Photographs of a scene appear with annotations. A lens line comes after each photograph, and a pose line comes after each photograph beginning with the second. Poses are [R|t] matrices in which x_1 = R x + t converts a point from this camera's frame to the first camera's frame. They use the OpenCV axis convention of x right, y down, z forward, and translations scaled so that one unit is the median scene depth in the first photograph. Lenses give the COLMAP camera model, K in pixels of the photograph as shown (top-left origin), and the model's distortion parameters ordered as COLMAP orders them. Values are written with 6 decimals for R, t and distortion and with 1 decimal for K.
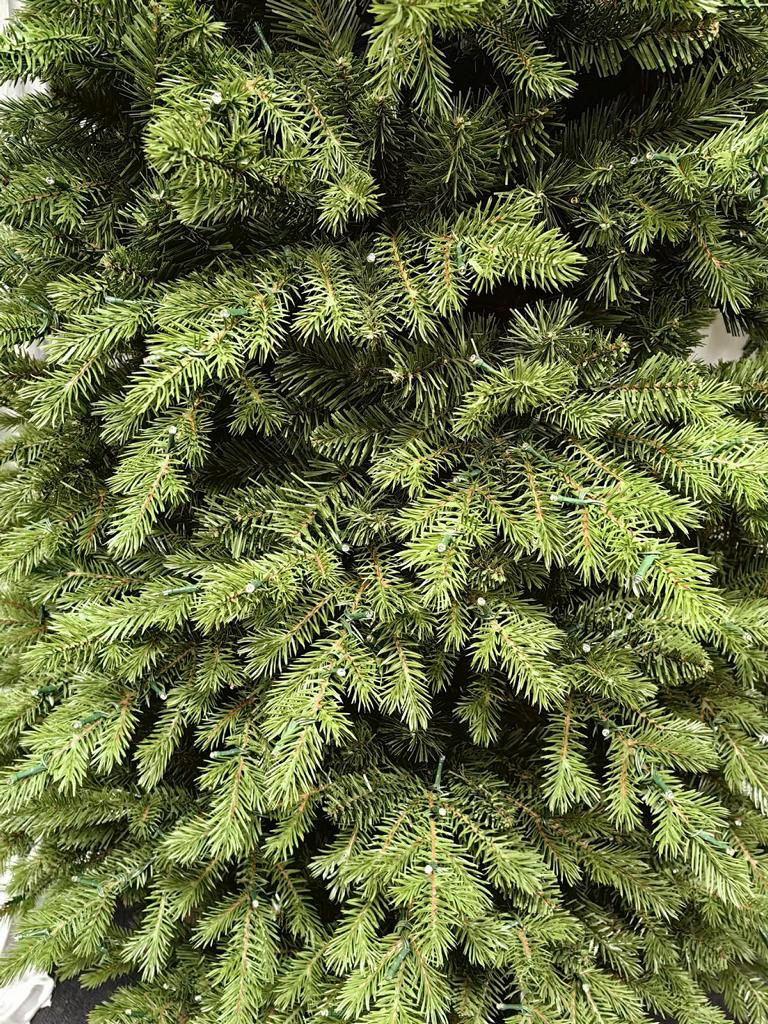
lens RADIAL K [[831.4, 0, 388.7], [0, 831.4, 515.2], [0, 0, 1]] dist [0.046868, -0.062121]
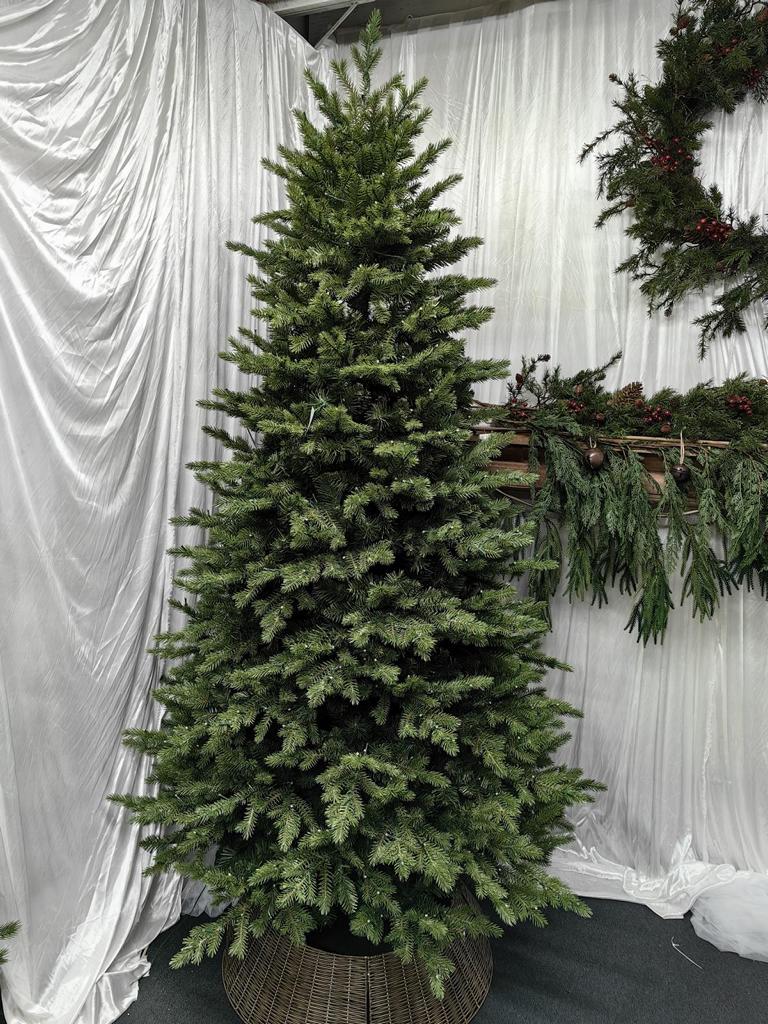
lens RADIAL K [[831.4, 0, 384.3], [0, 831.4, 501.5], [0, 0, 1]] dist [0.046868, -0.062121]
pose [[0.999775, 0.015356, 0.014656, 0.082589], [-0.008618, 0.924592, -0.380862, 0.703819], [-0.019399, 0.380650, 0.924516, -2.036056]]
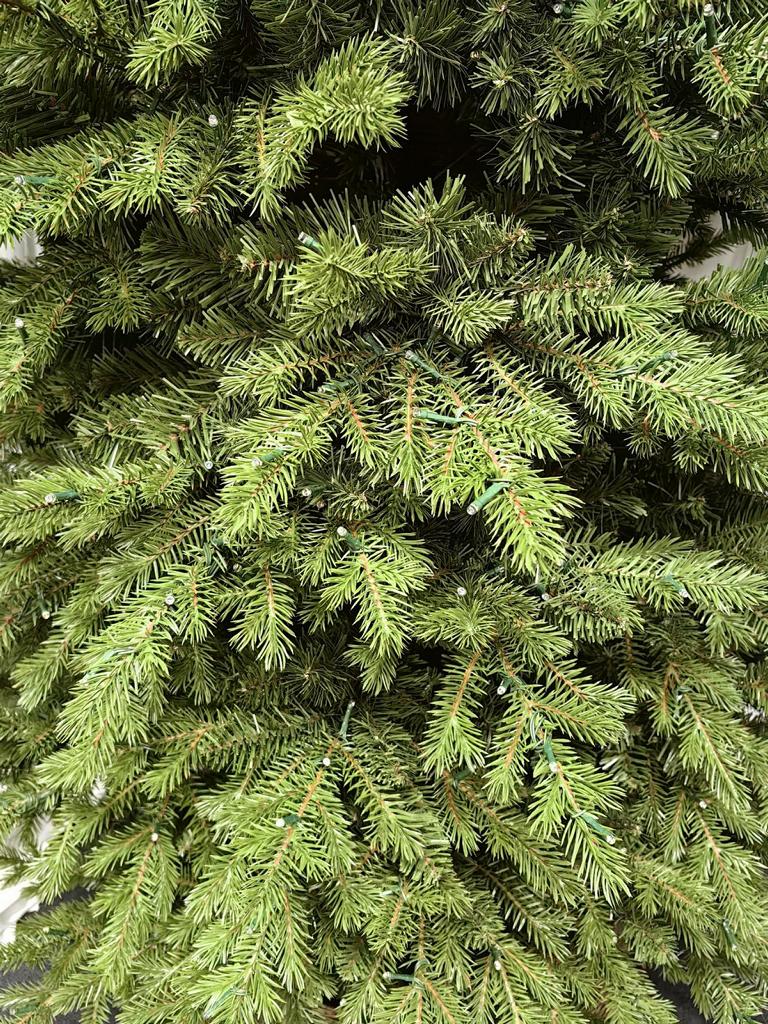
lens RADIAL K [[831.4, 0, 378.6], [0, 831.4, 507.8], [0, 0, 1]] dist [0.046868, -0.062121]
pose [[0.990368, 0.055005, -0.127065, 0.240156], [-0.047533, 0.996999, 0.061111, 0.022686], [0.130045, -0.054483, 0.990010, 0.132802]]
